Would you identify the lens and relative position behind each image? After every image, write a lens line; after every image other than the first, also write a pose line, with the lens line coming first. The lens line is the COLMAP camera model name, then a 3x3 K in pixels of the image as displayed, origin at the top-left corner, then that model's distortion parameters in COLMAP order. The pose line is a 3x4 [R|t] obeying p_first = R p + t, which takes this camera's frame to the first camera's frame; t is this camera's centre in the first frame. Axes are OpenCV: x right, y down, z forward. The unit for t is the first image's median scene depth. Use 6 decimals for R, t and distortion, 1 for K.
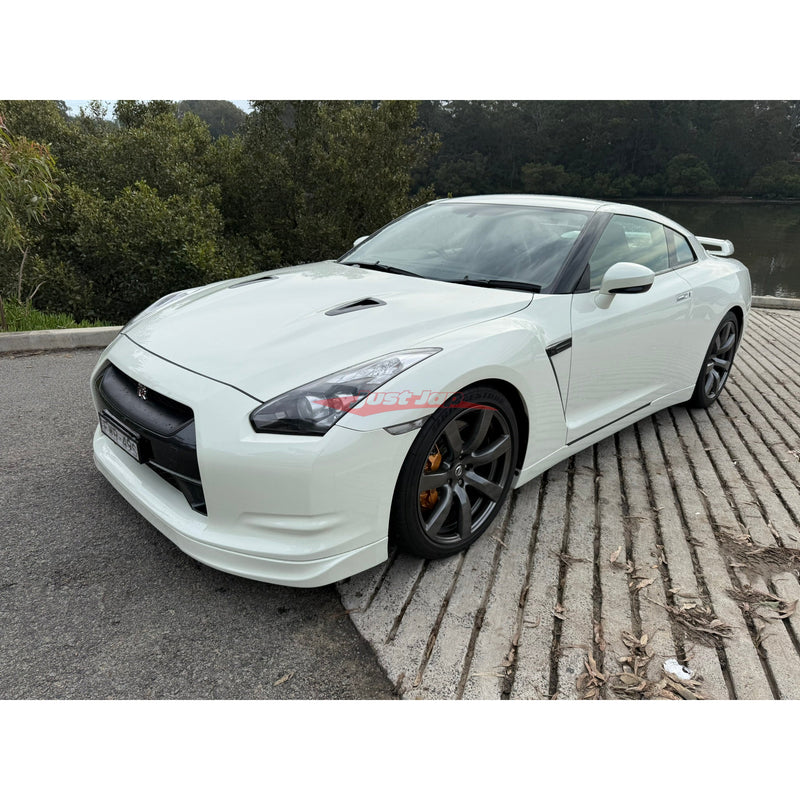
lens RADIAL K [[579.2, 0, 399.5], [0, 579.2, 409.1], [0, 0, 1]] dist [0.019907, -0.029387]
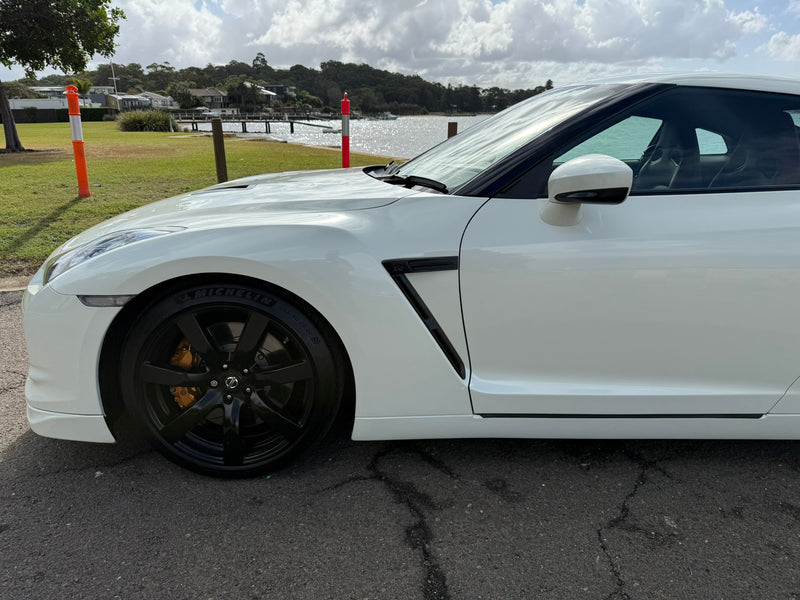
lens RADIAL K [[576.1, 0, 404.5], [0, 576.1, 301.9], [0, 0, 1]] dist [0.019637, -0.033064]
pose [[0.719968, 0.161626, -0.674924, 0.735036], [-0.219530, 0.975606, -0.000550, -0.054969], [0.658371, 0.148562, 0.737887, 0.454125]]
